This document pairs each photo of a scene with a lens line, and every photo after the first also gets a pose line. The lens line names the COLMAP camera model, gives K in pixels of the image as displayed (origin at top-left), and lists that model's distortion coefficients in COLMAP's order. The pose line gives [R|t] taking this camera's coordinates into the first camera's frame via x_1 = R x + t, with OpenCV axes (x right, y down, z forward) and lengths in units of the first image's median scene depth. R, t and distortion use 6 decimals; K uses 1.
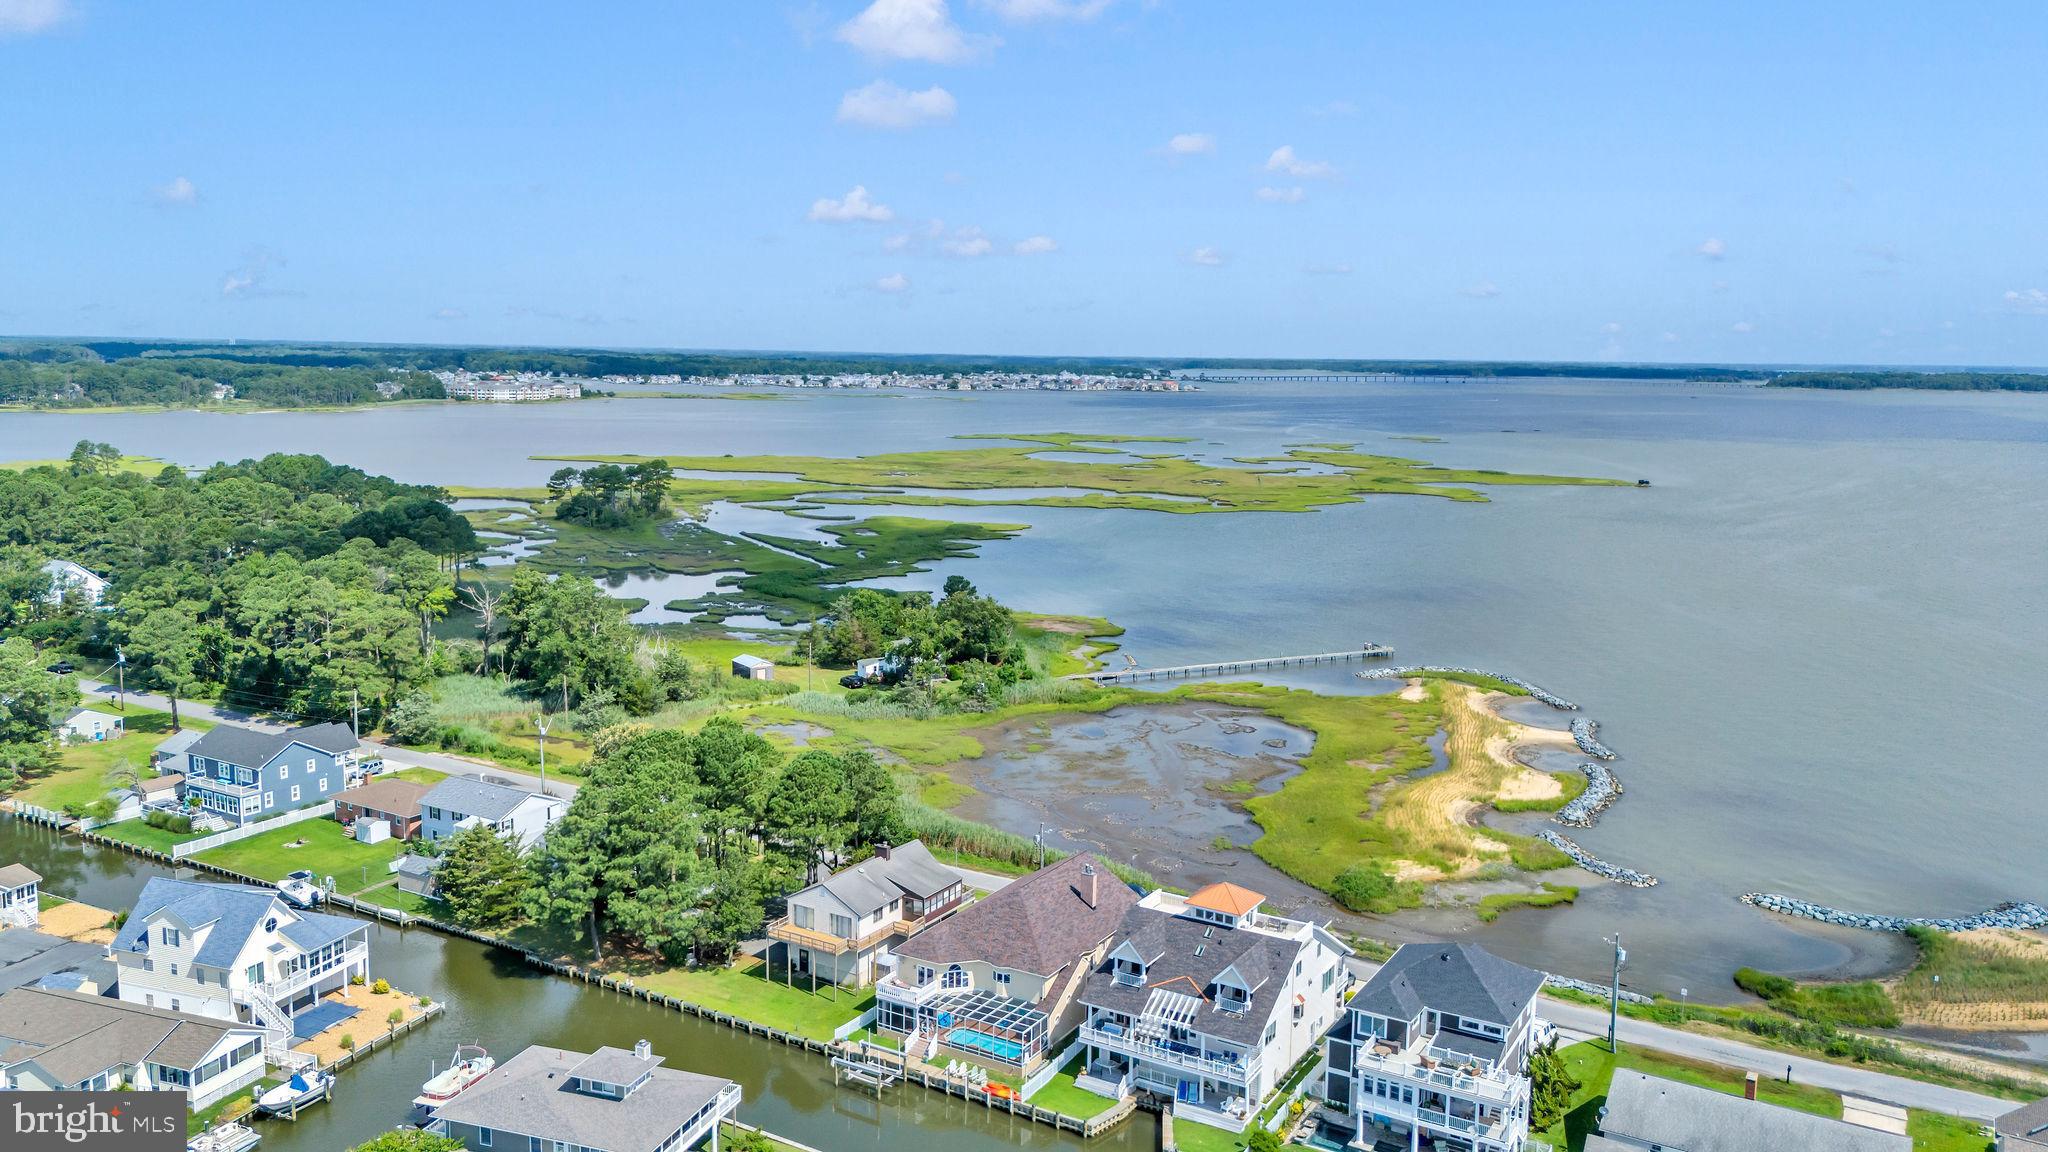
lens RADIAL K [[1543.1, 0, 1020.1], [0, 1543.1, 578.3], [0, 0, 1]] dist [0.070119, -0.053929]
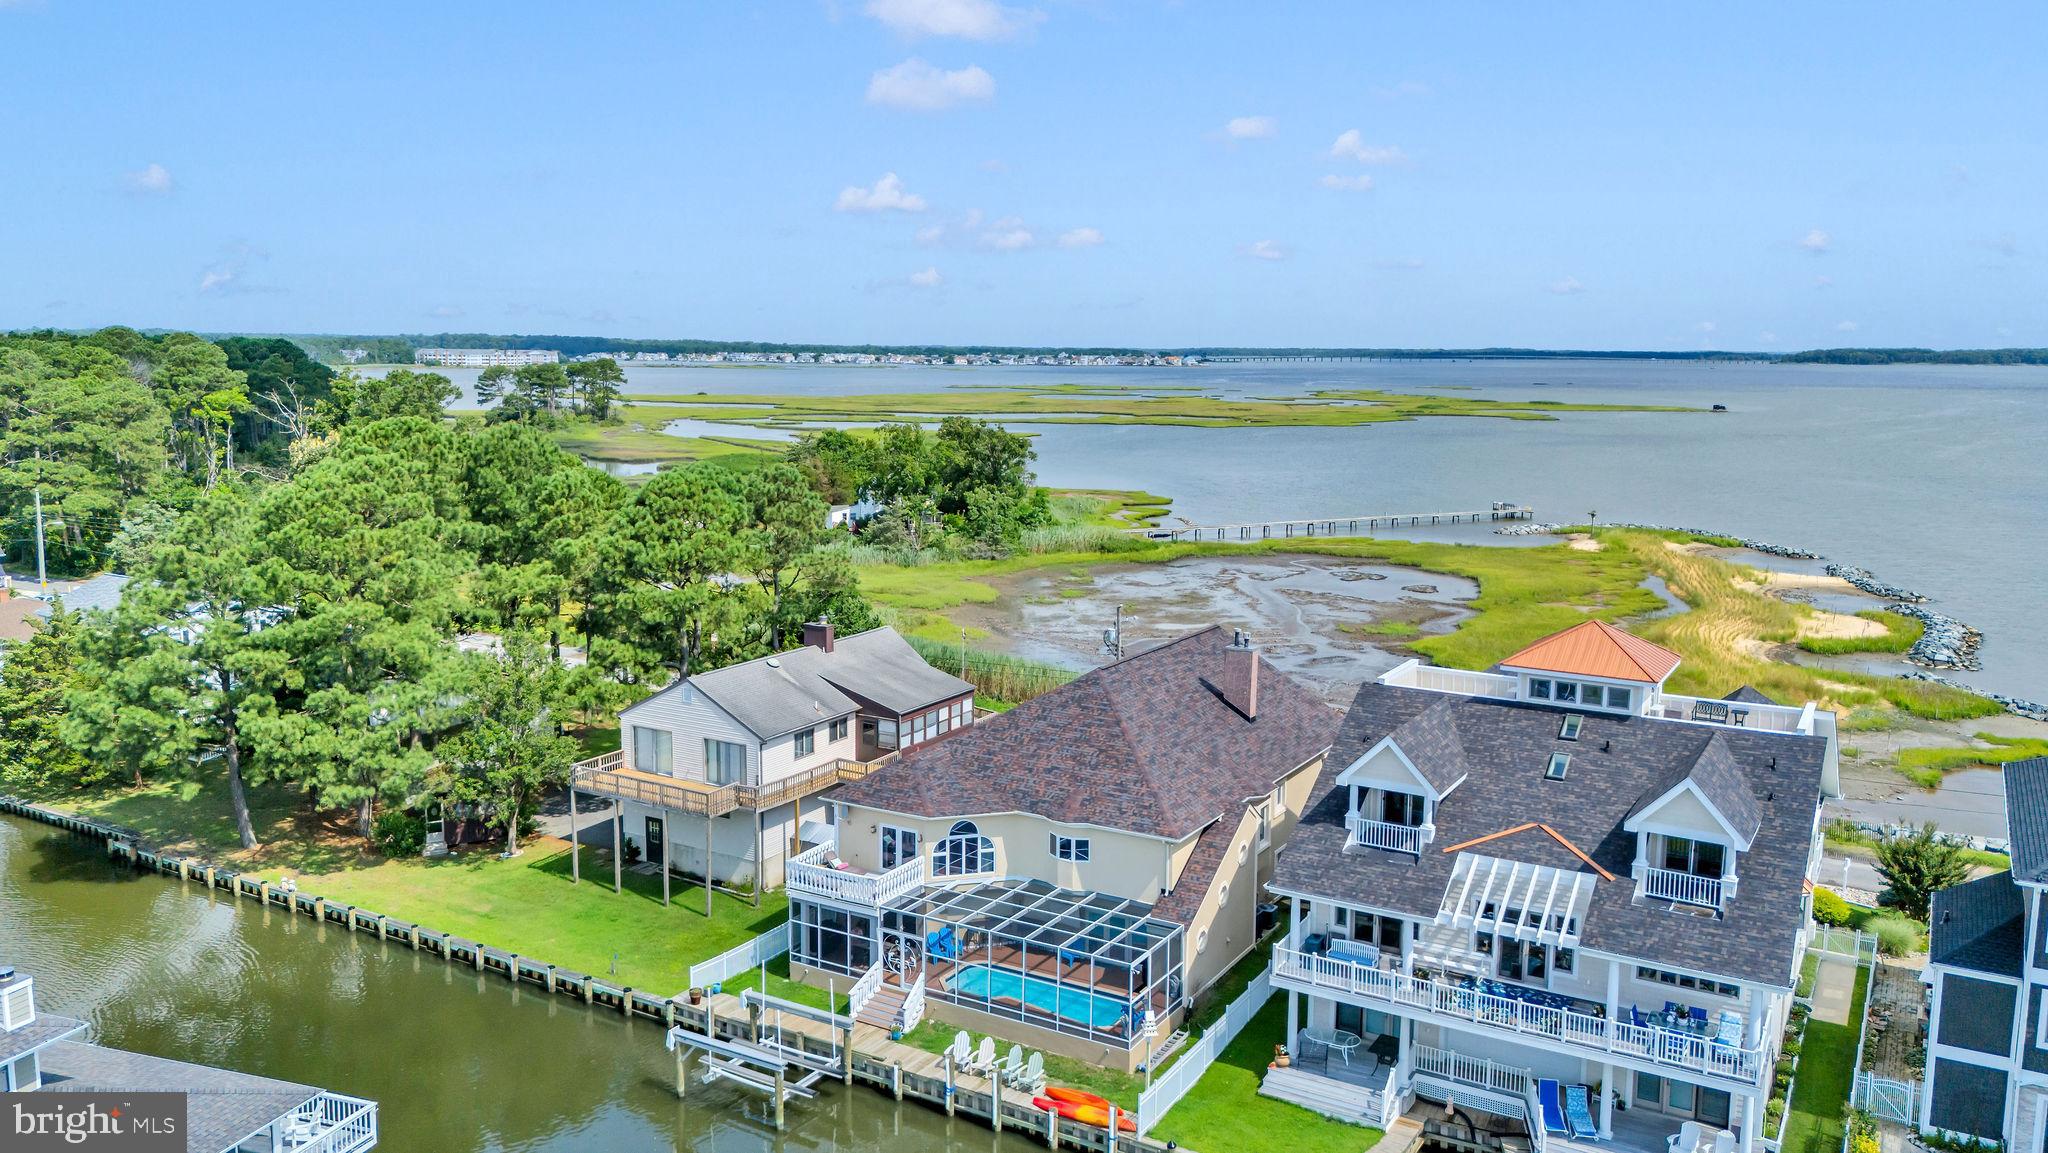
lens RADIAL K [[1543.1, 0, 1024.4], [0, 1543.1, 570.0], [0, 0, 1]] dist [0.070119, -0.053929]
pose [[0.999976, -0.004761, 0.004971, -0.024421], [0.004778, 0.999982, -0.003572, 0.164700], [-0.004954, 0.003596, 0.999981, 0.511449]]
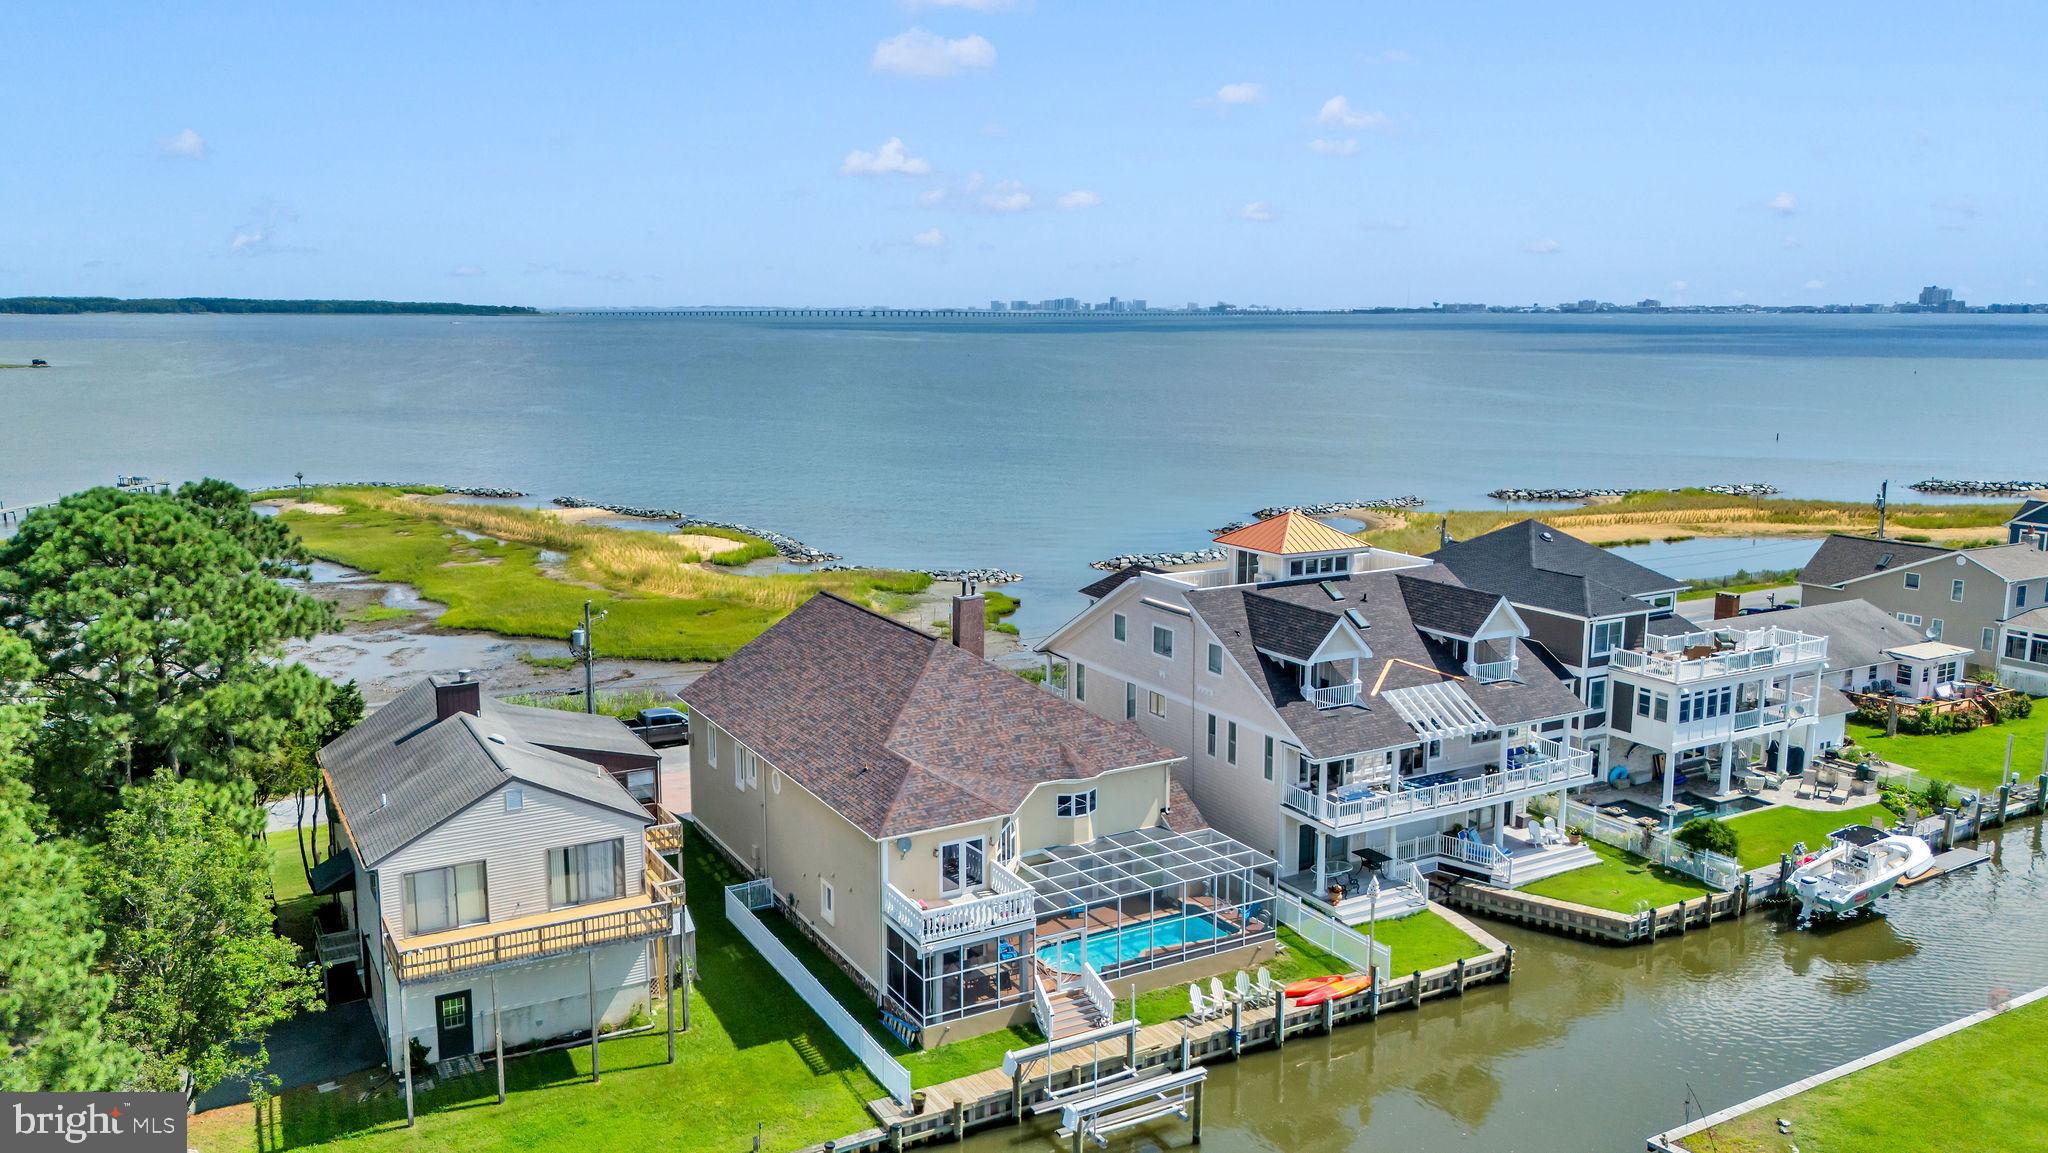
lens RADIAL K [[1543.1, 0, 1033.7], [0, 1543.1, 556.9], [0, 0, 1]] dist [0.070119, -0.053929]
pose [[0.485065, -0.151477, 0.861259, -0.359534], [0.132016, 0.986280, 0.099113, 0.129617], [-0.864456, 0.065623, 0.498407, 0.719067]]
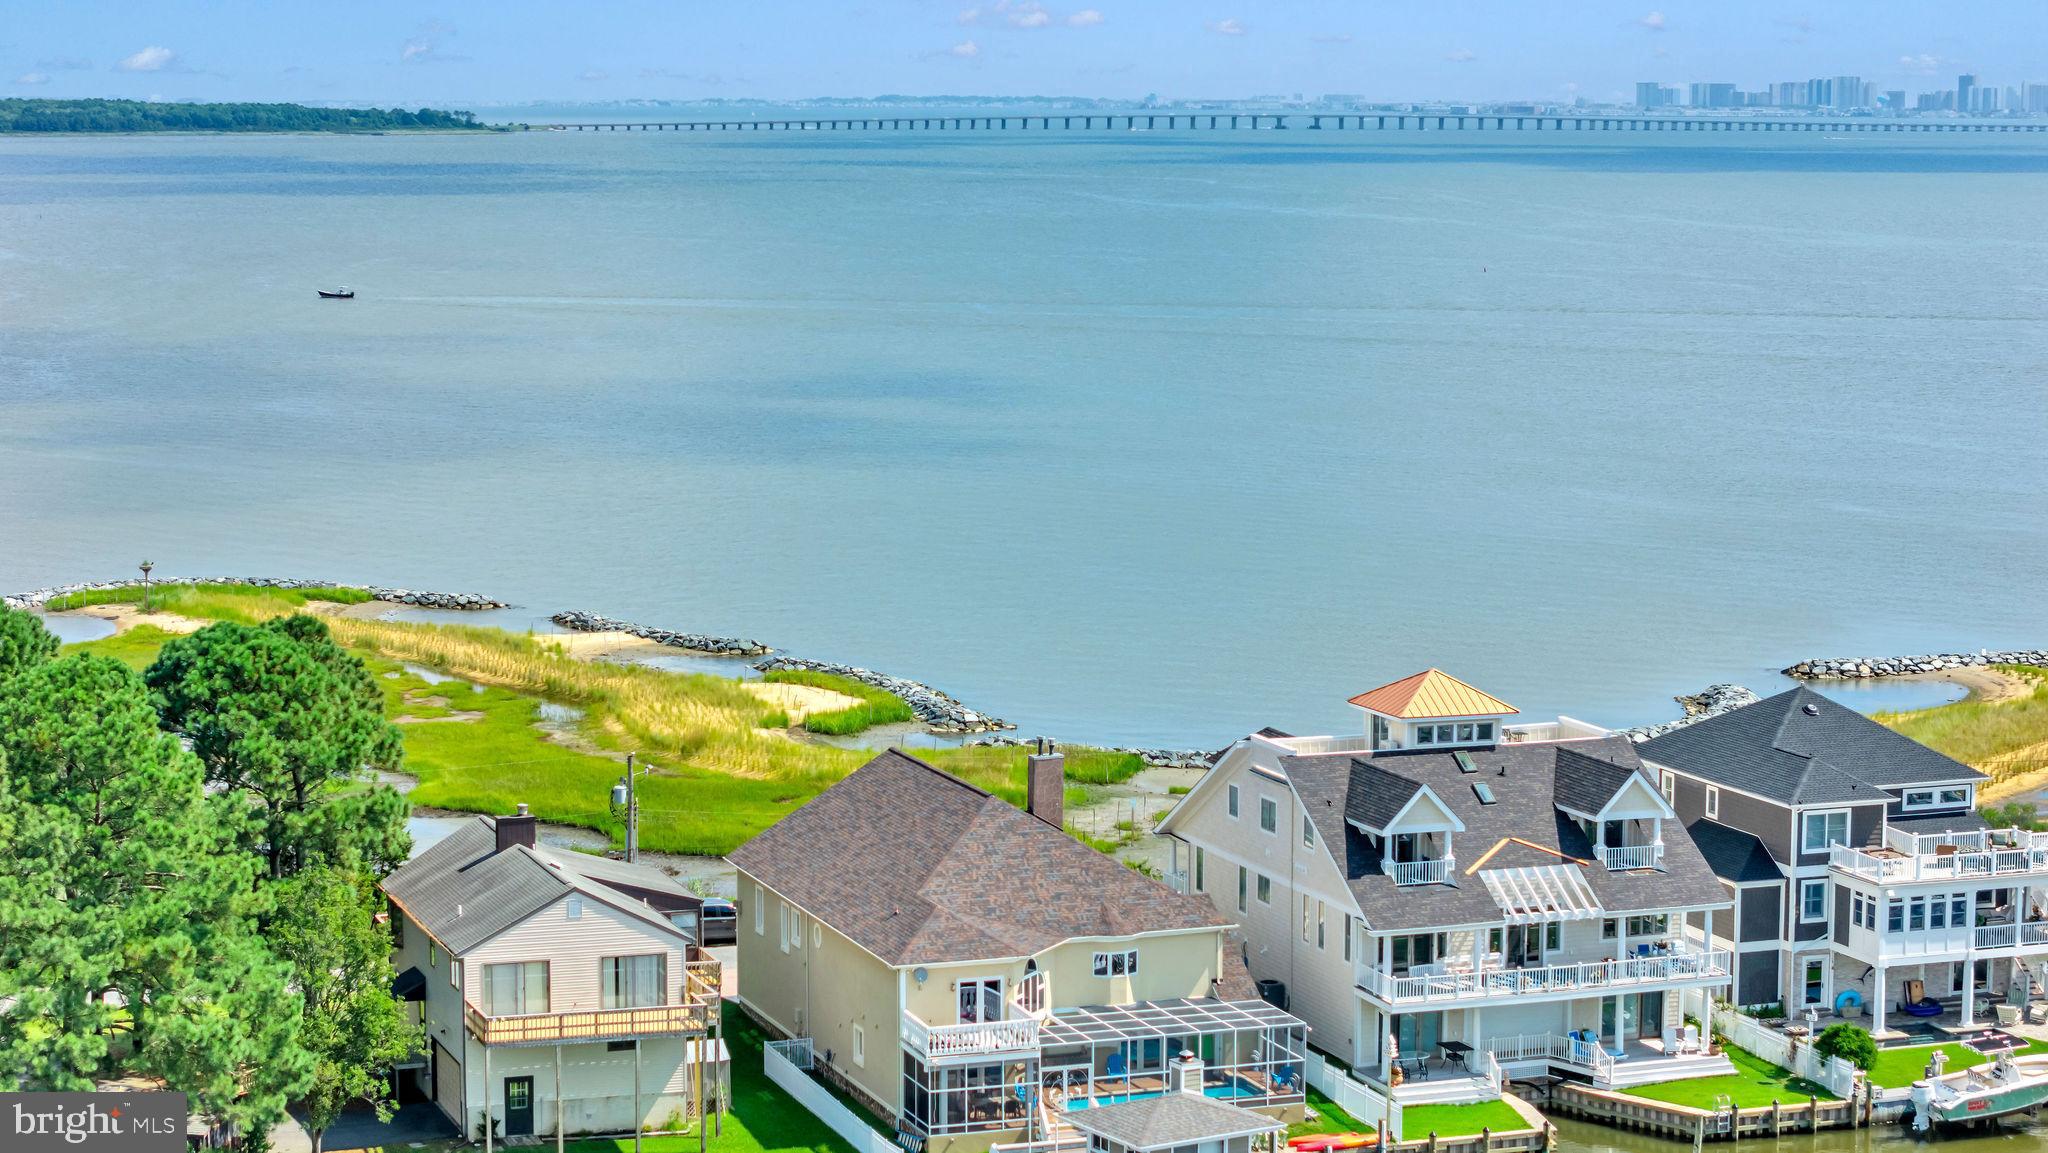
lens RADIAL K [[4196.7, 0, 1032.3], [0, 4196.7, 573.5], [0, 0, 1]] dist [-0.120960, 0.000000]
pose [[0.628066, -0.100614, 0.771628, -0.849978], [0.118906, 0.992370, 0.032613, 0.098310], [-0.769022, 0.071268, 0.635237, 0.238932]]
